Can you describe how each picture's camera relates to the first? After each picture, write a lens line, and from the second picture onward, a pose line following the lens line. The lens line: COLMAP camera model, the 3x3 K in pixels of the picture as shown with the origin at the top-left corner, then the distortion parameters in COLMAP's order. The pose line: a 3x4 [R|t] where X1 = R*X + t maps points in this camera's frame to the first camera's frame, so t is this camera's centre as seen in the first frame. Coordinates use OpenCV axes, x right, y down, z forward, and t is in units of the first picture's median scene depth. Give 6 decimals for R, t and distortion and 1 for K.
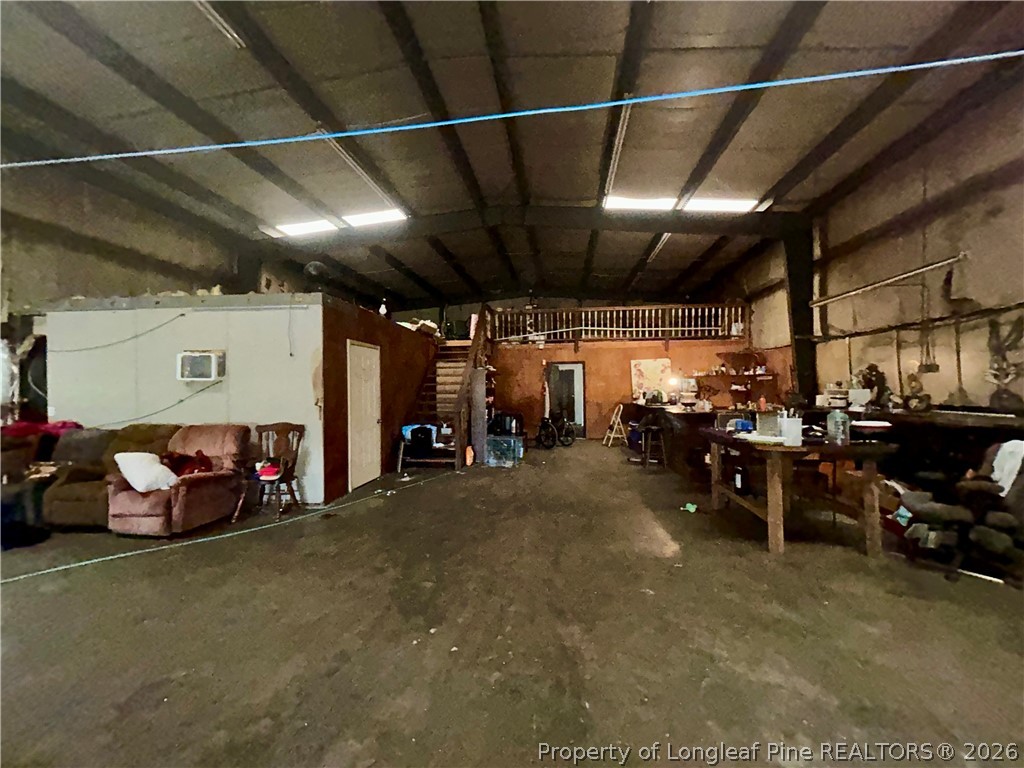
lens RADIAL K [[412.7, 0, 512.0], [0, 412.7, 384.0], [0, 0, 1]] dist [0.000931, 0.000034]
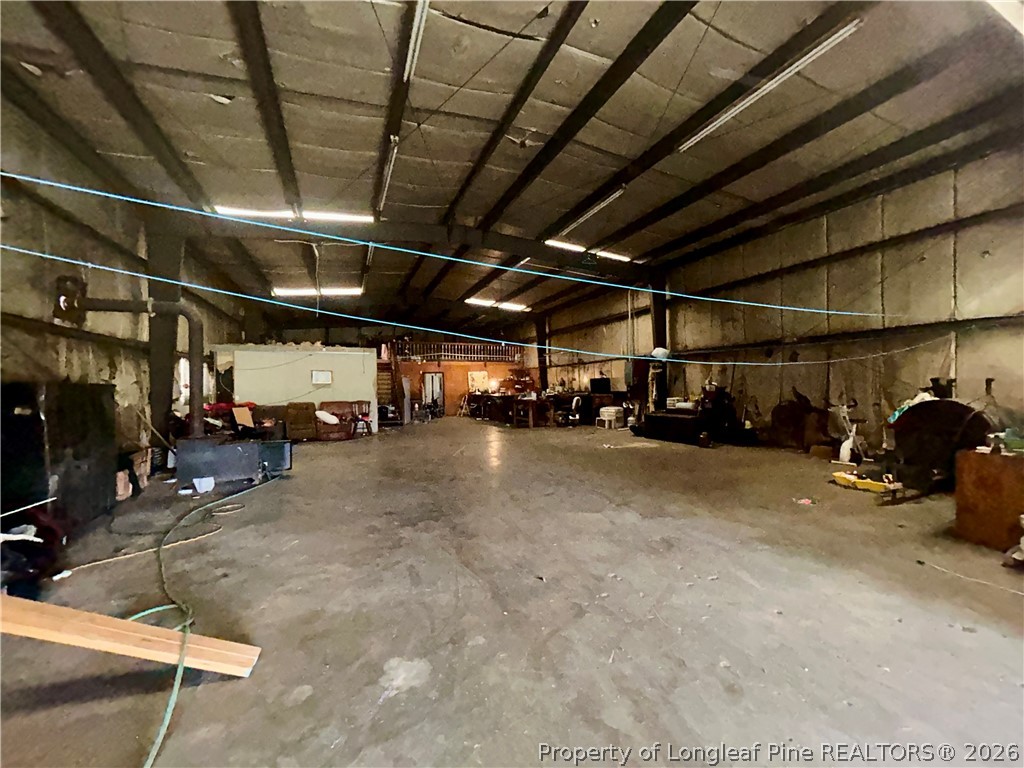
lens RADIAL K [[412.7, 0, 512.0], [0, 412.7, 384.0], [0, 0, 1]] dist [0.000931, 0.000034]
pose [[0.875580, -0.000570, 0.483073, -0.534831], [0.002283, 0.999993, -0.002957, 0.002993], [-0.483068, 0.003692, 0.875575, -0.888697]]
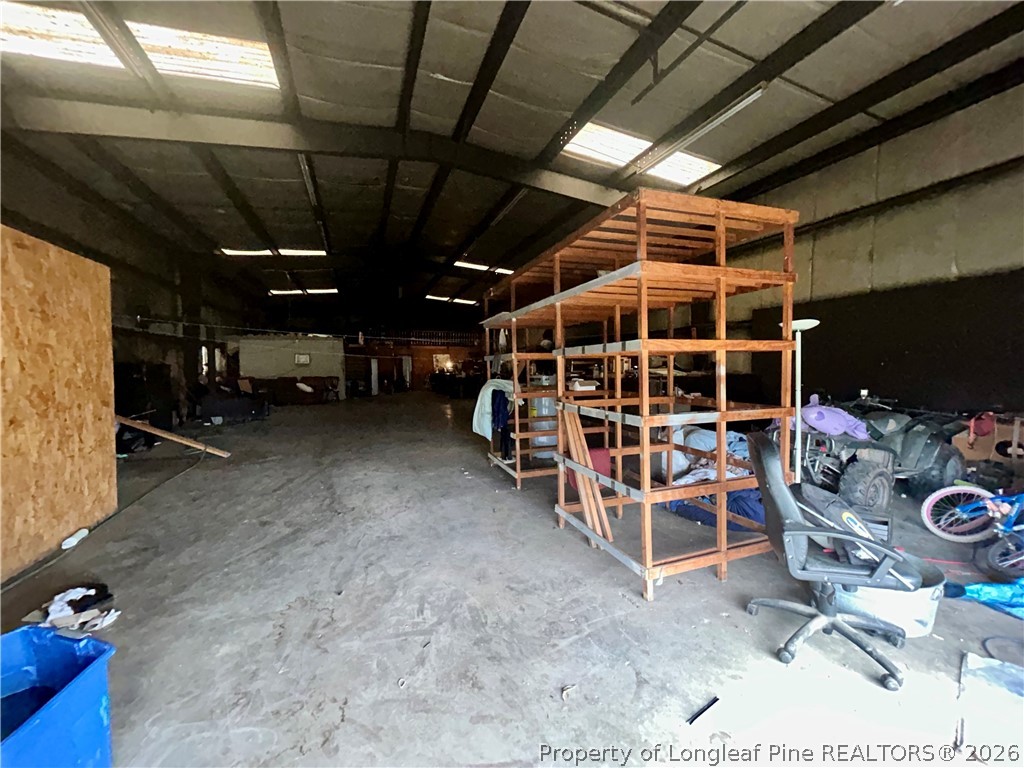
lens RADIAL K [[412.7, 0, 512.0], [0, 412.7, 384.0], [0, 0, 1]] dist [0.000931, 0.000034]
pose [[0.890453, -0.015325, 0.454816, -0.435771], [-0.005798, 0.998970, 0.045010, -0.000705], [-0.455037, -0.042716, 0.889447, -1.479038]]
